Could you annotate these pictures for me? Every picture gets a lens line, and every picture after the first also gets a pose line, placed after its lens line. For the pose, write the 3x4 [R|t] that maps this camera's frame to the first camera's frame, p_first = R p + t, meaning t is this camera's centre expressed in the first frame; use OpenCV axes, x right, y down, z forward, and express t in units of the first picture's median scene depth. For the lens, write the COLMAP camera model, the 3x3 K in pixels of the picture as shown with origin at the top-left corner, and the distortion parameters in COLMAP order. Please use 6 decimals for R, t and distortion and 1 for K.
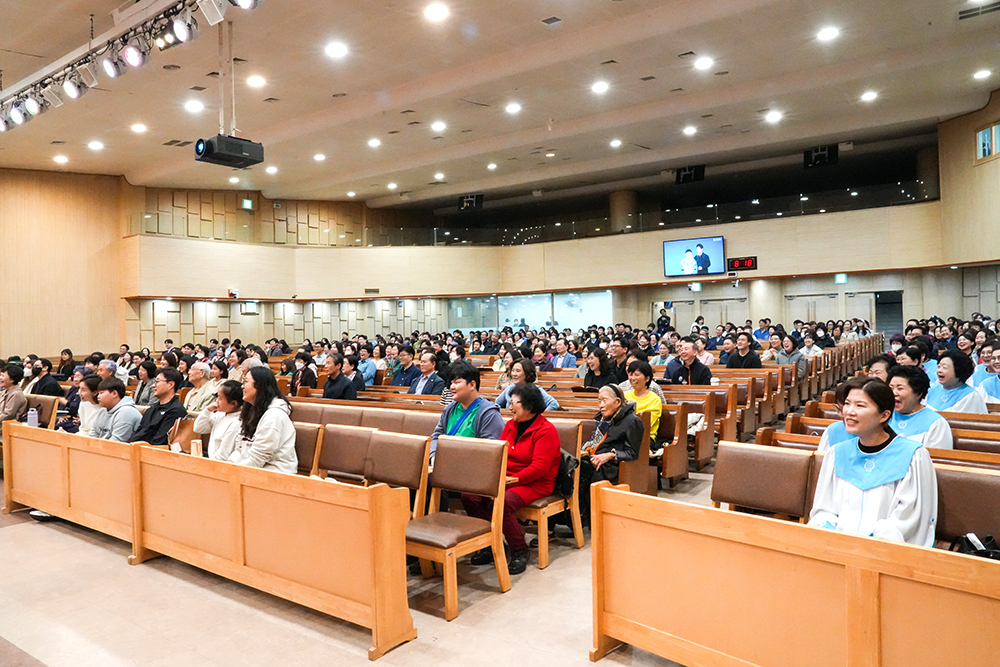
lens RADIAL K [[675.1, 0, 500.0], [0, 675.1, 333.5], [0, 0, 1]] dist [-0.099844, 0.079928]
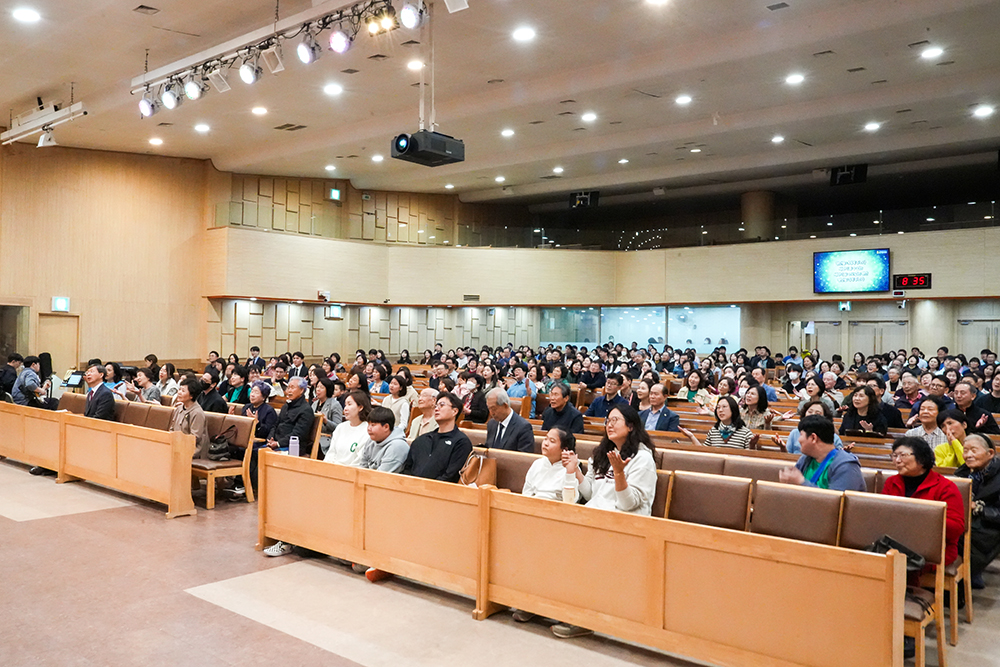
lens RADIAL K [[779.3, 0, 500.0], [0, 779.3, 333.5], [0, 0, 1]] dist [-0.062402, 0.082504]
pose [[0.997660, 0.036376, -0.057892, -0.102802], [-0.037063, 0.999254, -0.010841, -0.007421], [0.057455, 0.012961, 0.998264, -0.016541]]
